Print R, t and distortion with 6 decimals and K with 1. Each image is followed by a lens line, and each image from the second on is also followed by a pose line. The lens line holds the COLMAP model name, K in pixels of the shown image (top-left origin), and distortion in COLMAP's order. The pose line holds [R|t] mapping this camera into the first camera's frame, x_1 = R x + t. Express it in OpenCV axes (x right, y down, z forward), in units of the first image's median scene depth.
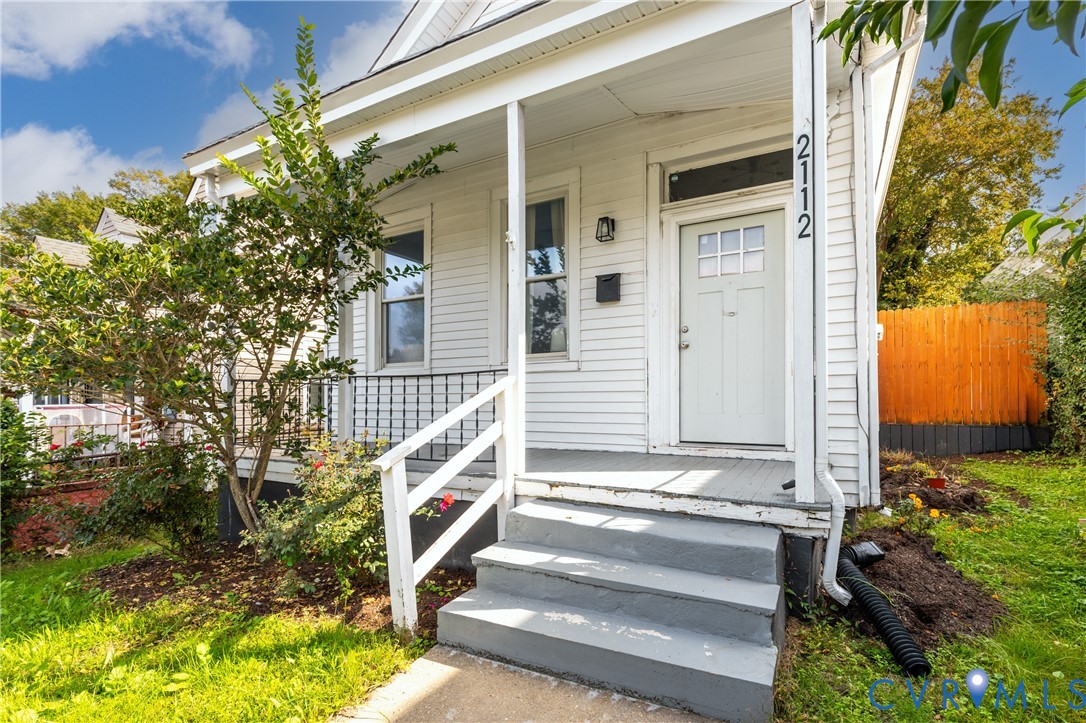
lens RADIAL K [[493.6, 0, 571.1], [0, 493.6, 384.7], [0, 0, 1]] dist [0.009166, -0.002797]
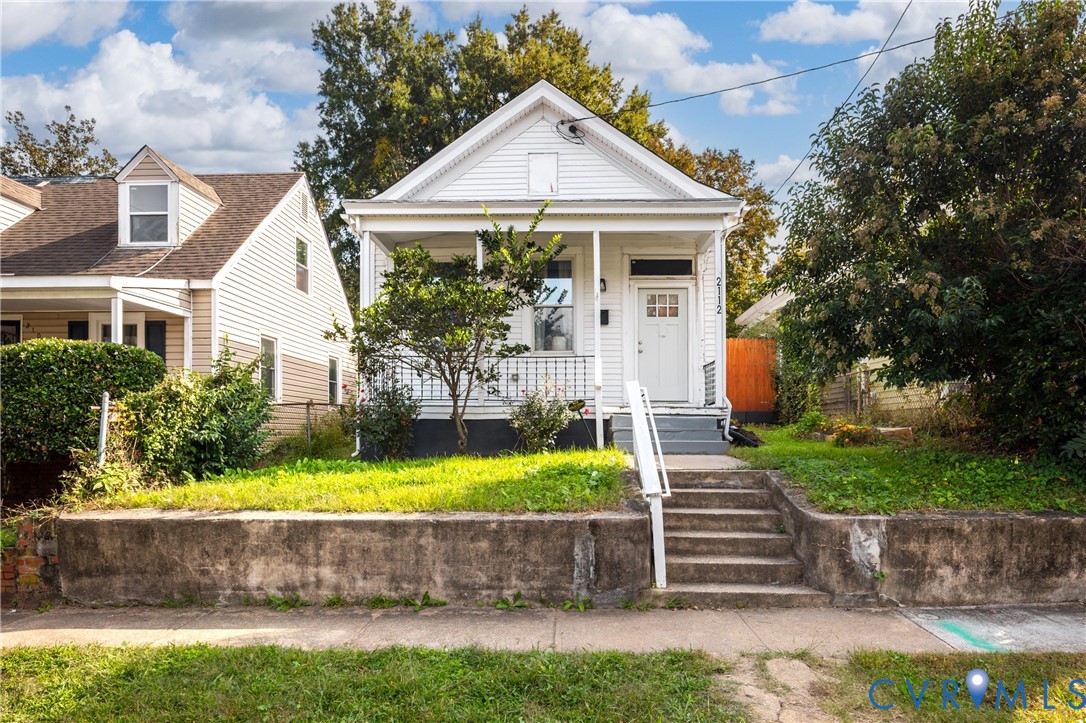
lens RADIAL K [[774.2, 0, 551.3], [0, 774.2, 384.2], [0, 0, 1]] dist [0.007557, -0.001587]
pose [[0.877176, 0.044298, 0.478121, -1.471773], [-0.018727, 0.998134, -0.058120, 0.226230], [-0.479803, 0.042028, 0.876369, -1.431591]]
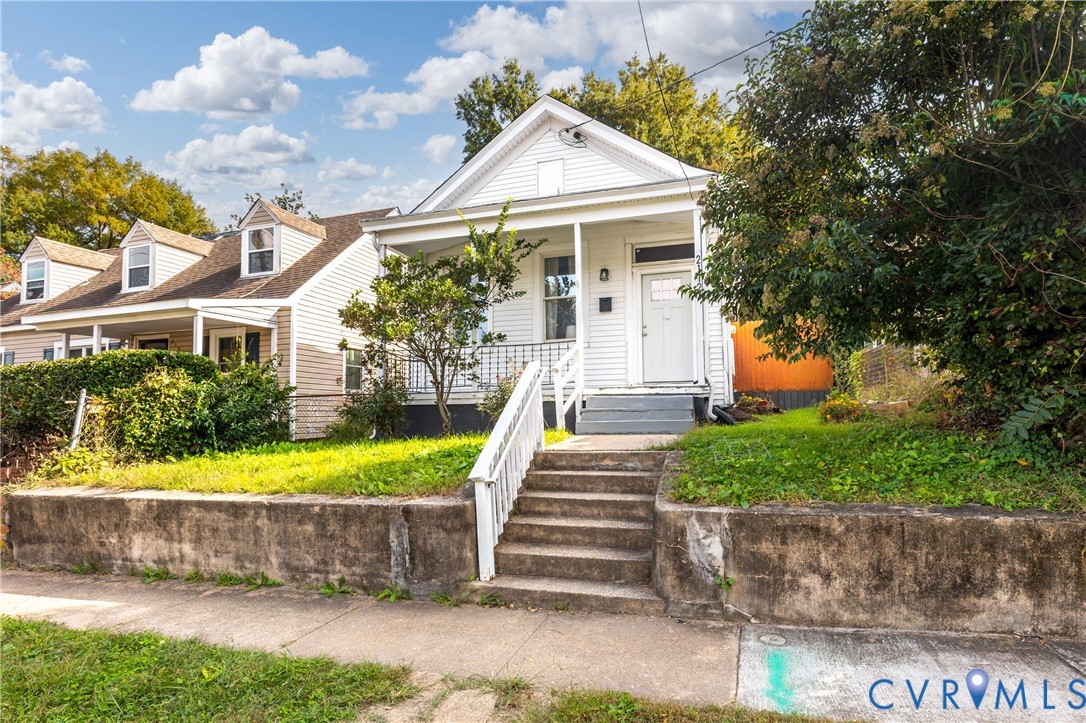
lens RADIAL K [[621.7, 0, 549.9], [0, 621.7, 355.1], [0, 0, 1]] dist [0.001028, 0.000255]
pose [[0.981230, 0.015302, 0.192231, -0.616131], [0.002421, 0.995791, -0.091626, 0.228714], [-0.192824, 0.090372, 0.977063, -1.344635]]
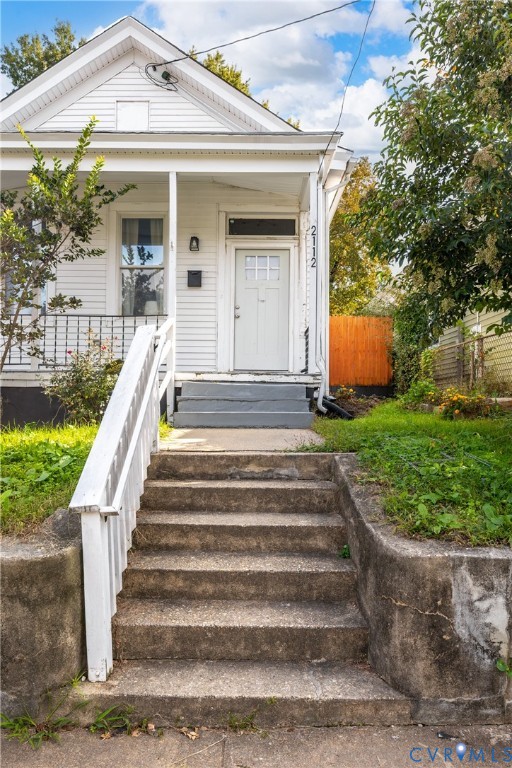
lens RADIAL K [[549.5, 0, 248.4], [0, 549.5, 396.9], [0, 0, 1]] dist [-0.004867, -0.003774]
pose [[0.880697, 0.026770, 0.472923, -0.650676], [-0.020769, 0.999624, -0.017906, 0.241317], [-0.473225, 0.005947, 0.880922, -0.747191]]
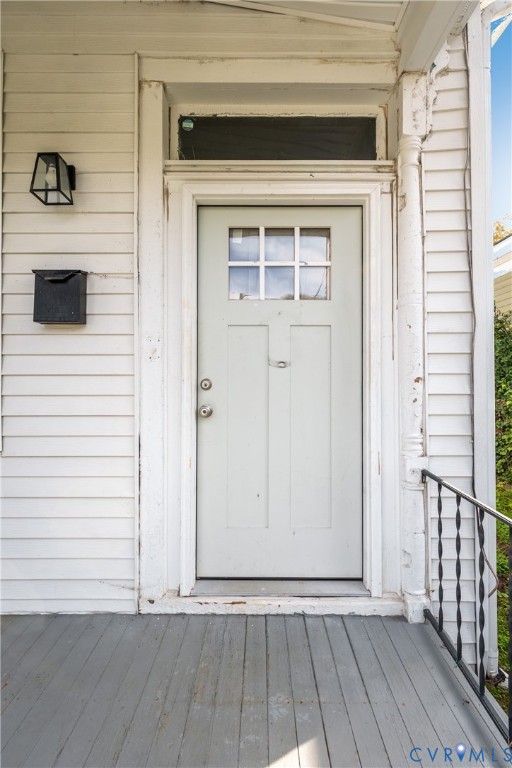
lens RADIAL K [[349.1, 0, 247.9], [0, 349.1, 402.3], [0, 0, 1]] dist [0.009166, -0.002797]
pose [[0.886286, 0.002185, 0.463133, 0.081142], [-0.016377, 0.999511, 0.026626, -0.101242], [-0.462849, -0.031183, 0.885889, 0.595650]]
